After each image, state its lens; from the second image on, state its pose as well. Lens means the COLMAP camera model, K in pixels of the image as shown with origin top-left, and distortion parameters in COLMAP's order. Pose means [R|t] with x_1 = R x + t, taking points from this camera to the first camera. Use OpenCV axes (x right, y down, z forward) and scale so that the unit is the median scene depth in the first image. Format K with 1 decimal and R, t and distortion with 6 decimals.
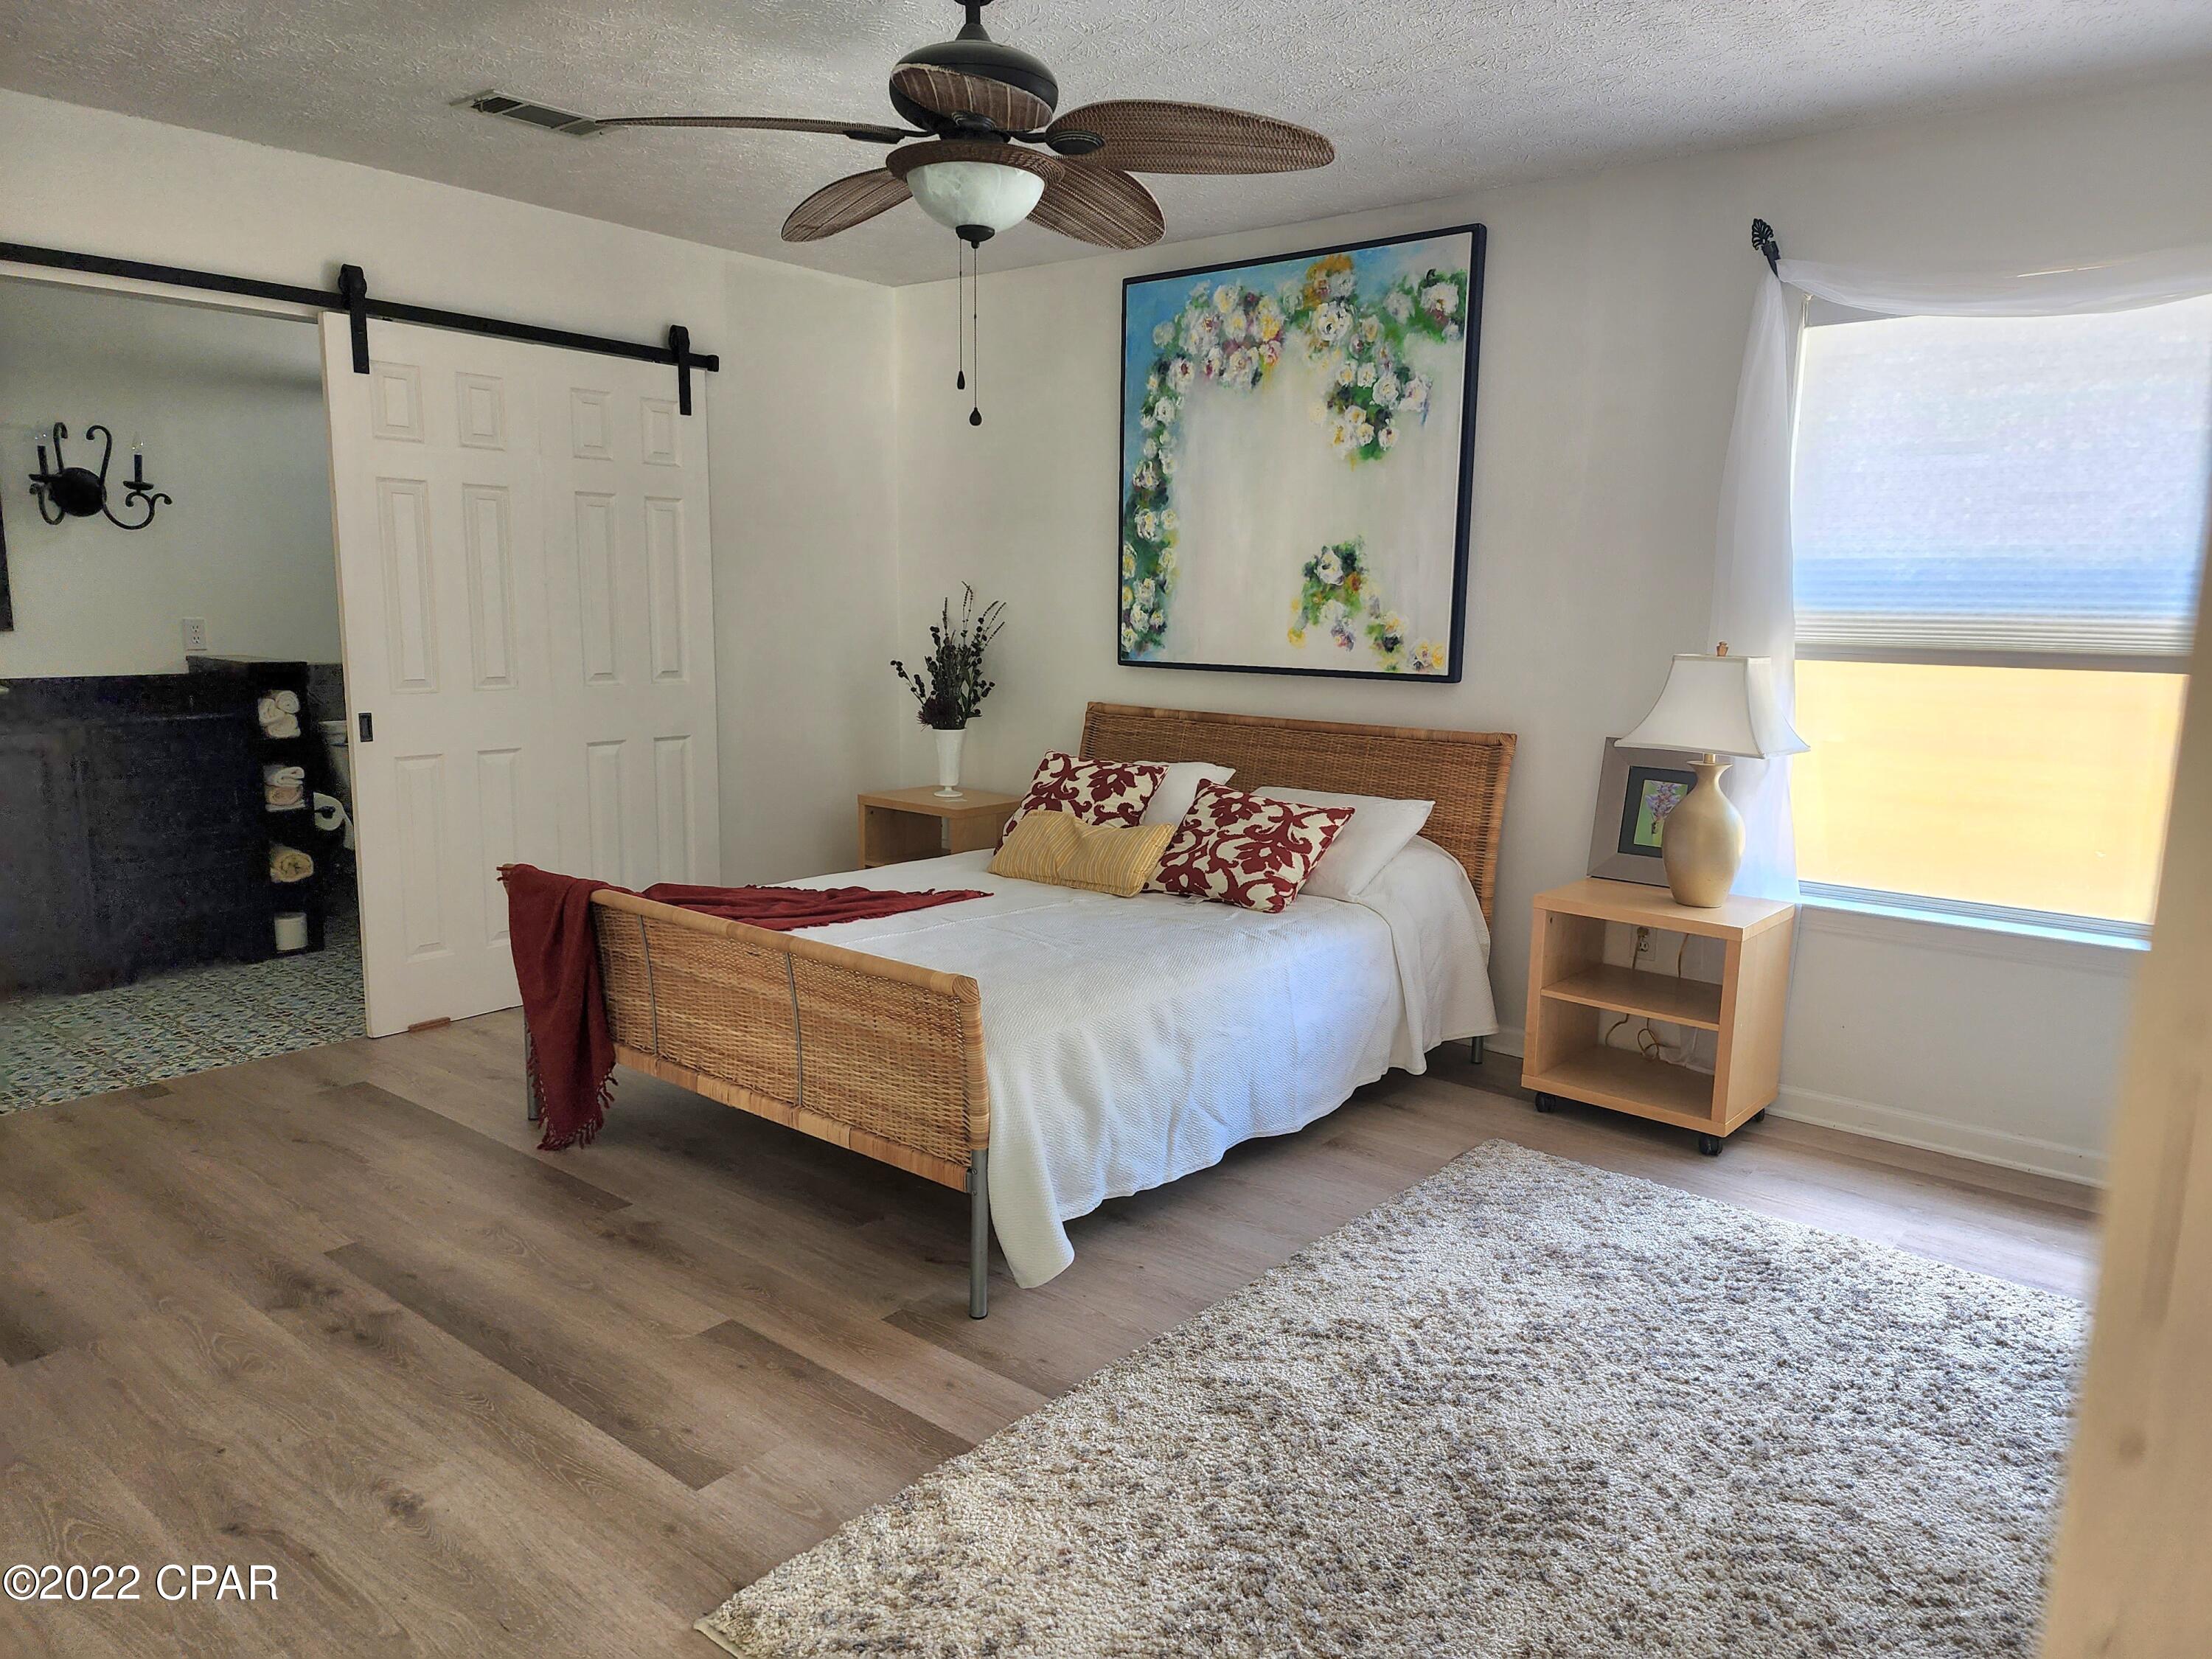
lens RADIAL K [[1477.5, 0, 1105.6], [0, 1477.5, 898.5], [0, 0, 1]] dist [0.082498, -0.090290]
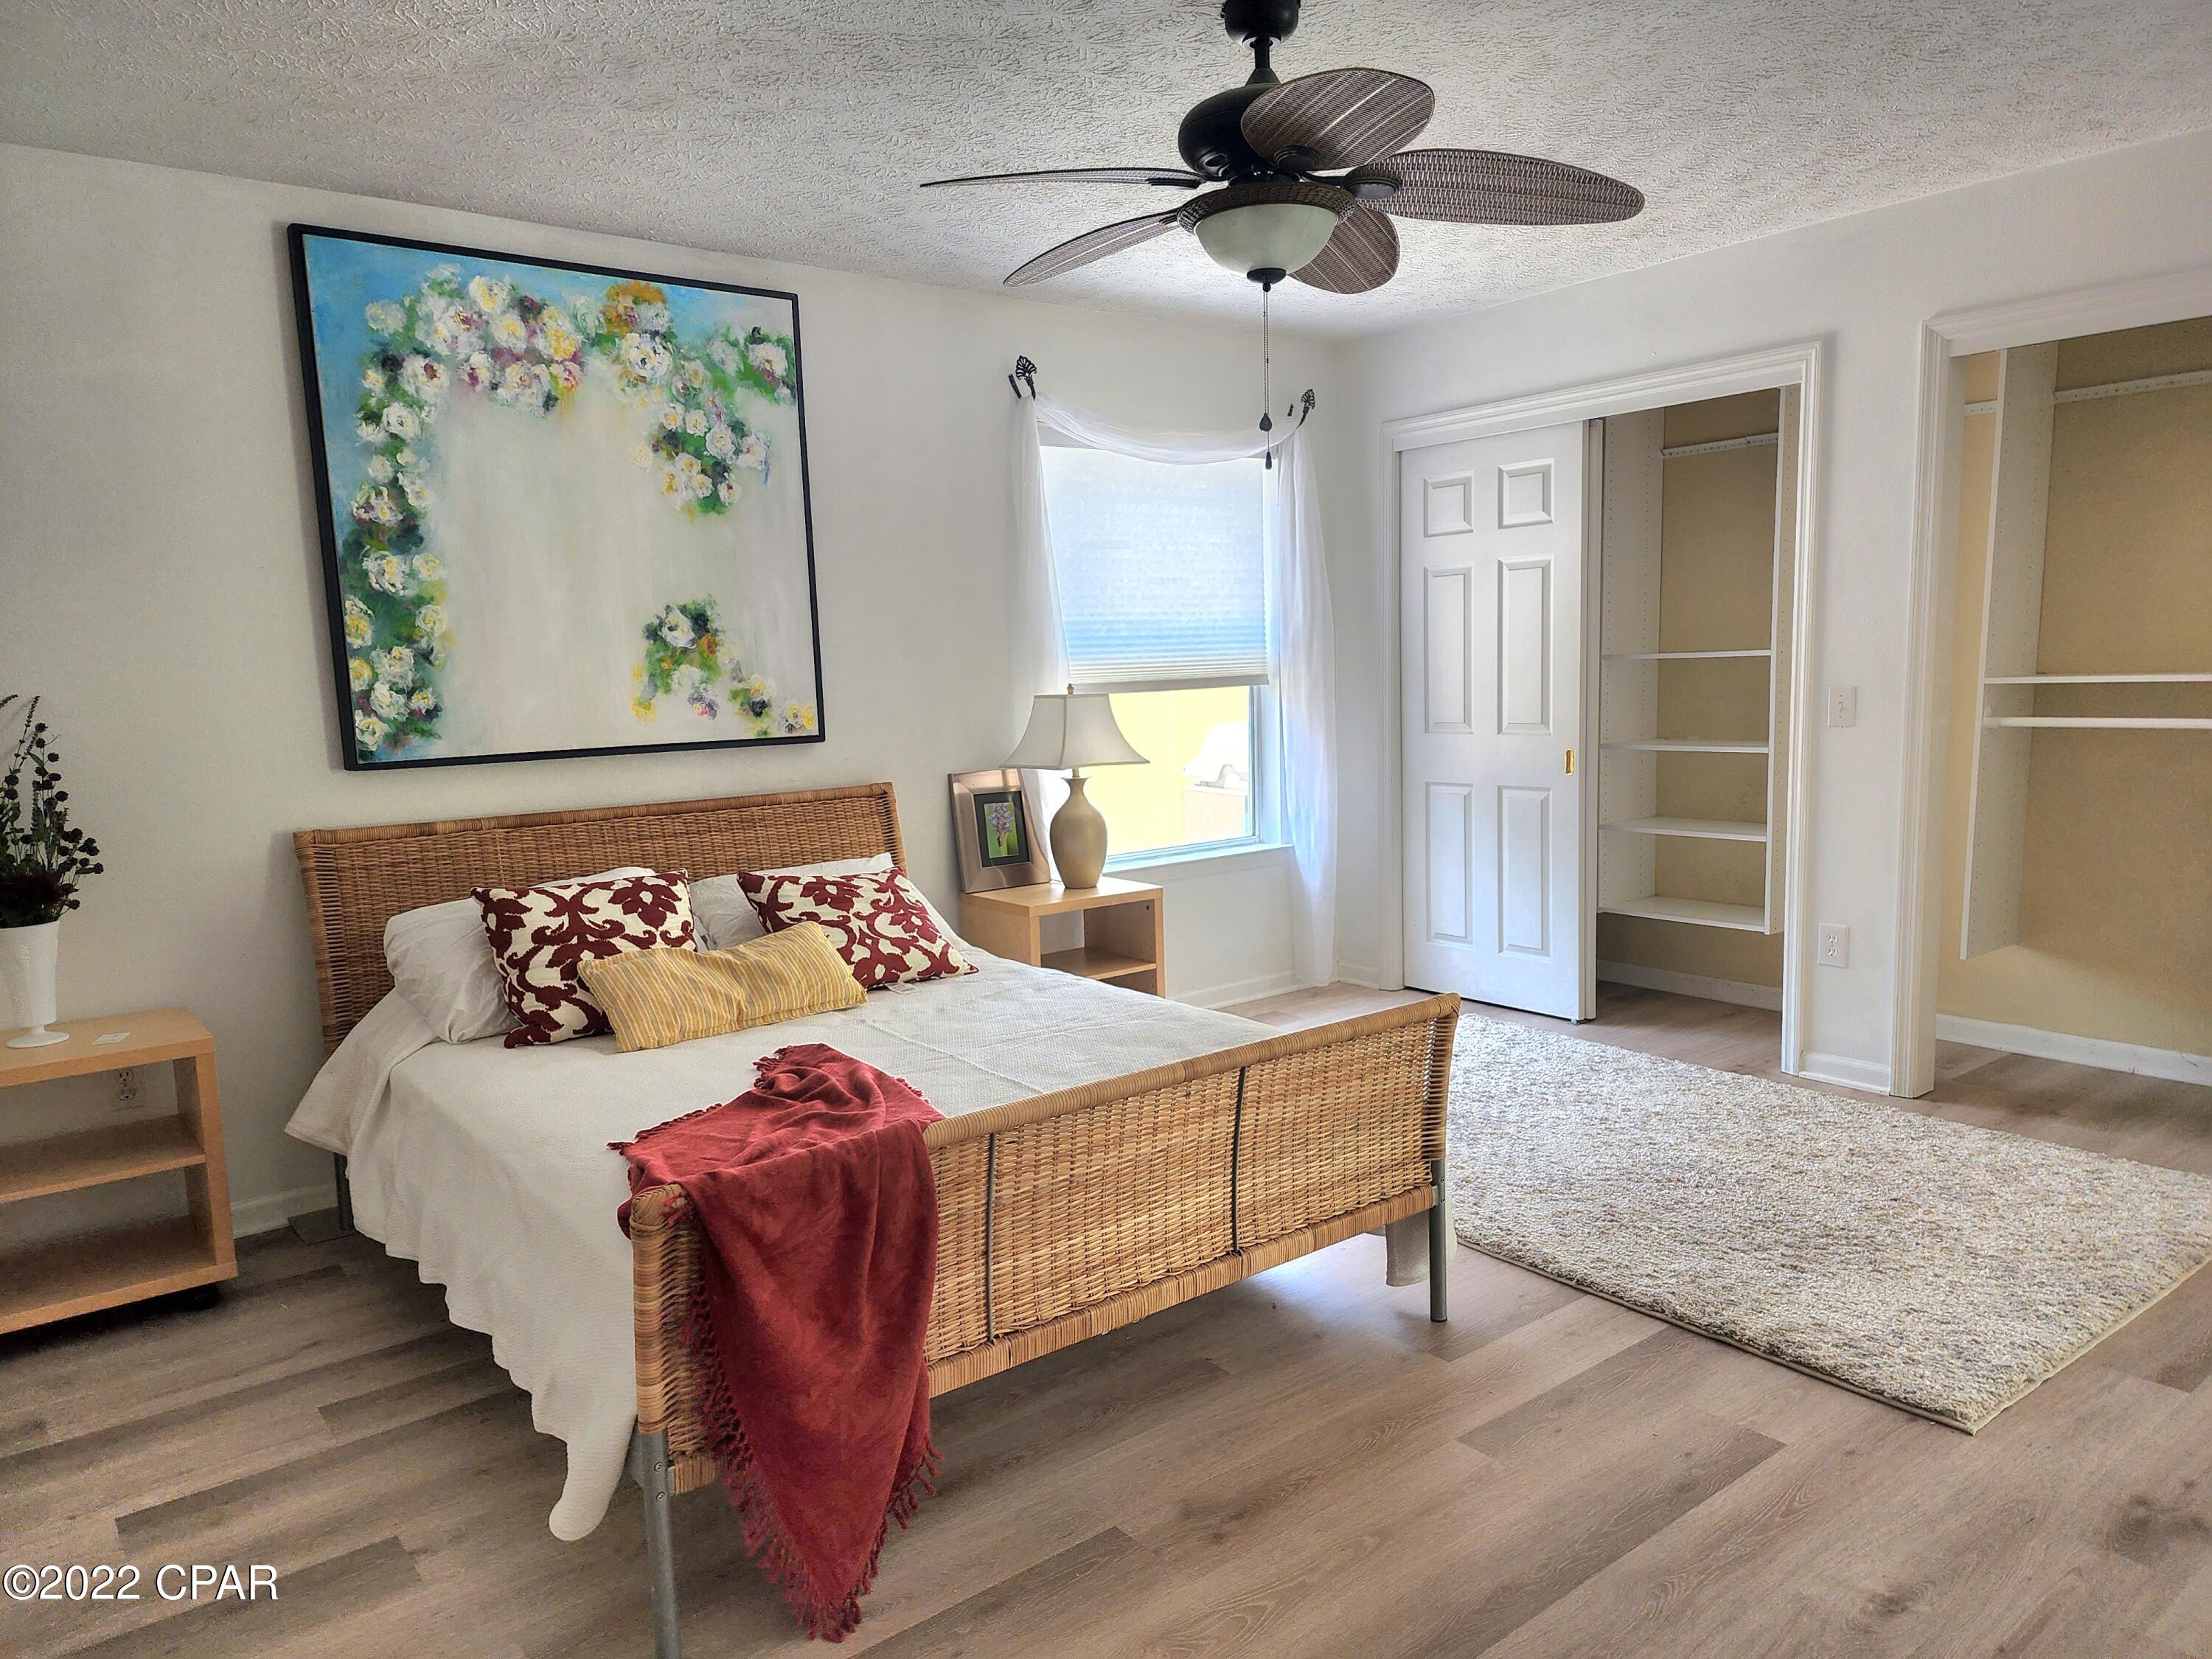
lens RADIAL K [[1477.5, 0, 1105.6], [0, 1477.5, 898.5], [0, 0, 1]] dist [0.082498, -0.090290]
pose [[0.211570, -0.181144, 0.960430, -0.690726], [0.230496, 0.964204, 0.131080, -0.125961], [-0.949794, 0.193643, 0.245750, 0.572257]]
